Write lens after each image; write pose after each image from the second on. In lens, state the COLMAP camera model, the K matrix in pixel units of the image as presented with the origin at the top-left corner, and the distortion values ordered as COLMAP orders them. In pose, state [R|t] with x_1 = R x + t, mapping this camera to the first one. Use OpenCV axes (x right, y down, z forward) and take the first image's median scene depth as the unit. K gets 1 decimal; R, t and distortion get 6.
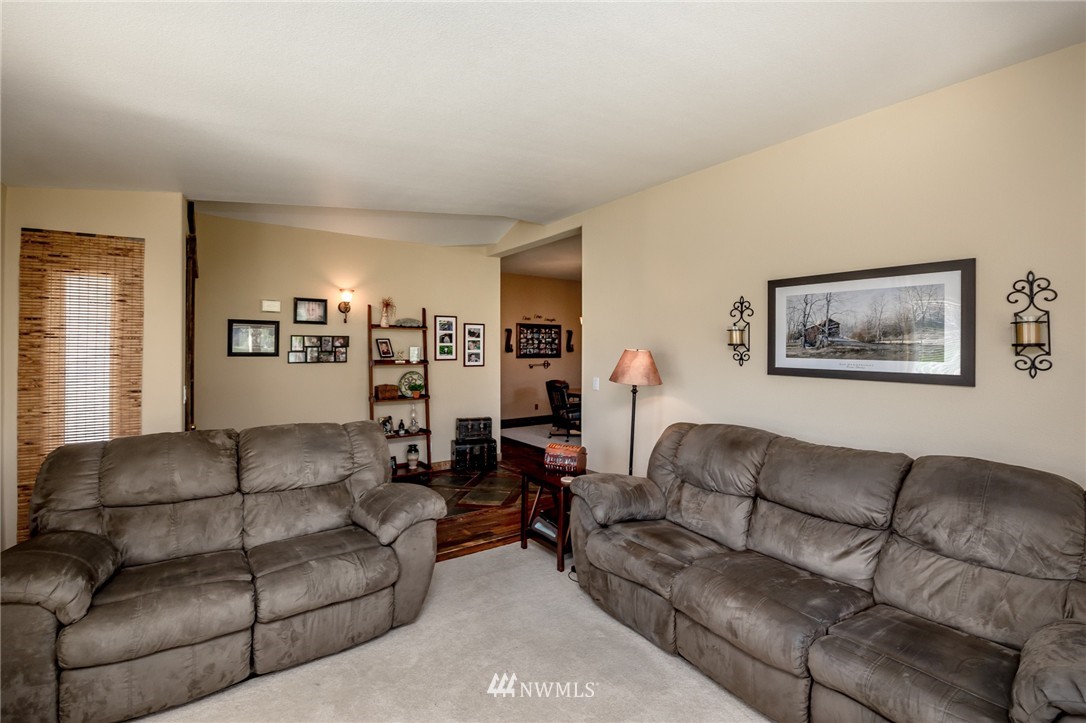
lens RADIAL K [[476.1, 0, 532.3], [0, 476.1, 353.0], [0, 0, 1]] dist [0.001793, -0.010035]
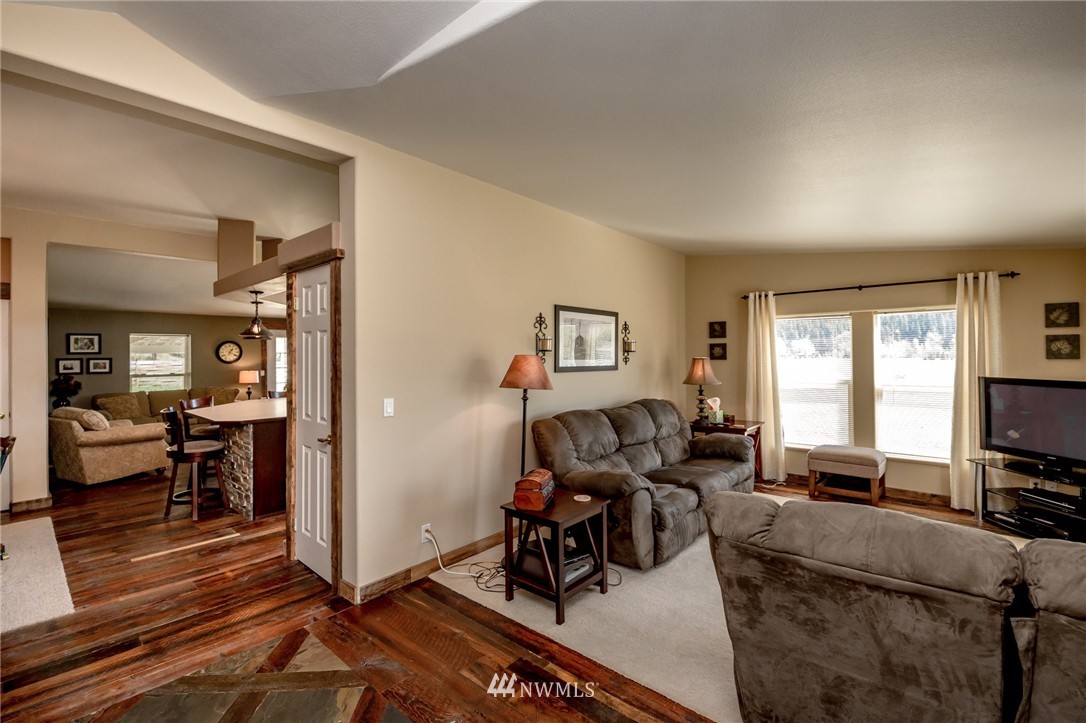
lens RADIAL K [[476.1, 0, 544.6], [0, 476.1, 354.3], [0, 0, 1]] dist [0.001793, -0.010035]
pose [[-0.238517, -0.004234, 0.971129, -0.268916], [0.018659, 0.999786, 0.008941, -0.006487], [-0.970959, 0.020253, -0.238387, 0.436745]]
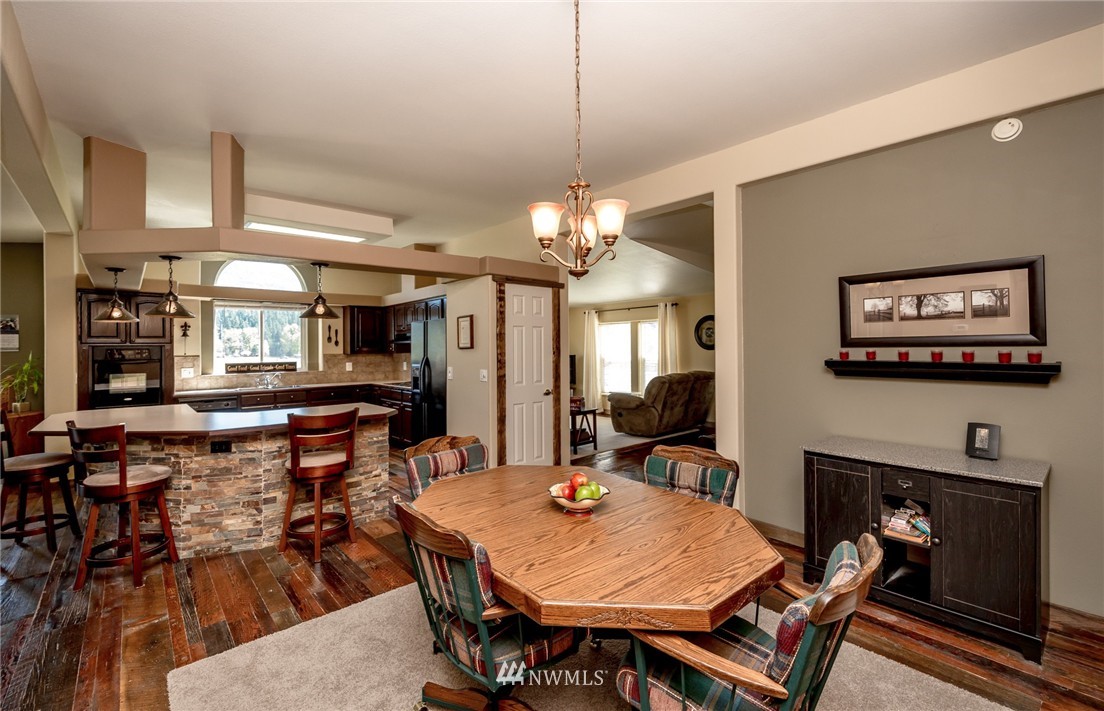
lens RADIAL K [[475.9, 0, 550.4], [0, 475.9, 339.4], [0, 0, 1]] dist [0.010637, -0.000443]
pose [[-0.992988, 0.001526, -0.118202, 0.139766], [0.002025, 0.999990, -0.004096, -0.005494], [0.118194, -0.004306, -0.992981, 1.036837]]
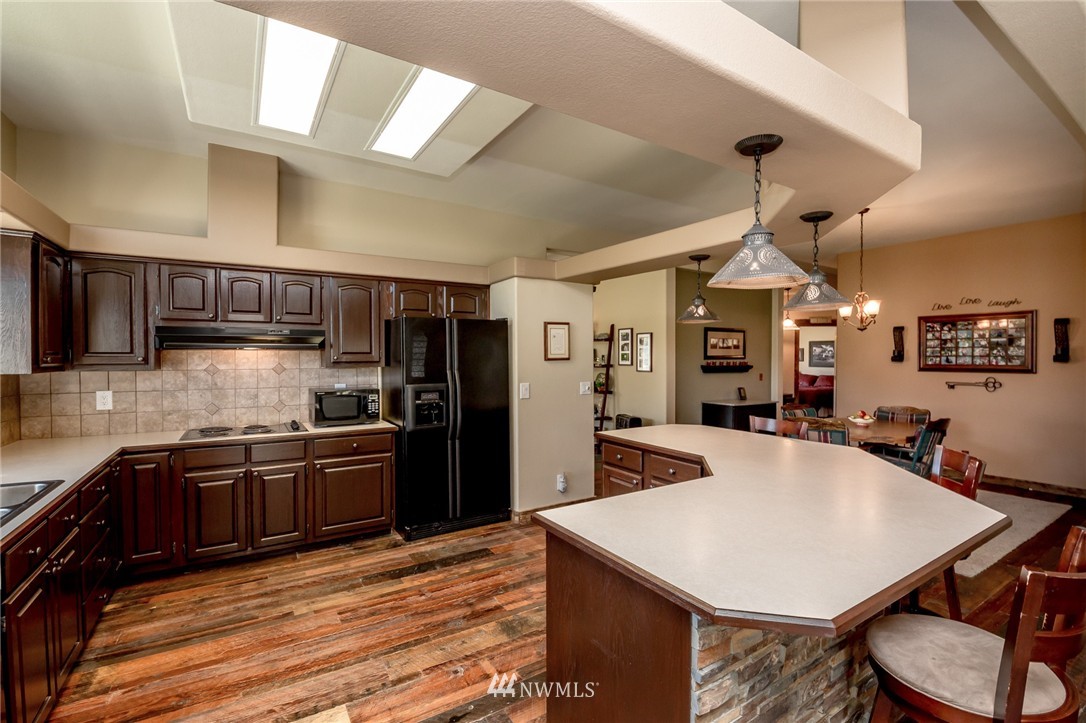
lens RADIAL K [[476.1, 0, 541.6], [0, 476.1, 360.6], [0, 0, 1]] dist [0.001793, -0.010035]
pose [[-0.048835, 0.001839, -0.998805, 0.629130], [-0.013582, 0.999905, 0.002505, 0.001923], [0.998715, 0.013688, -0.048805, 0.516832]]
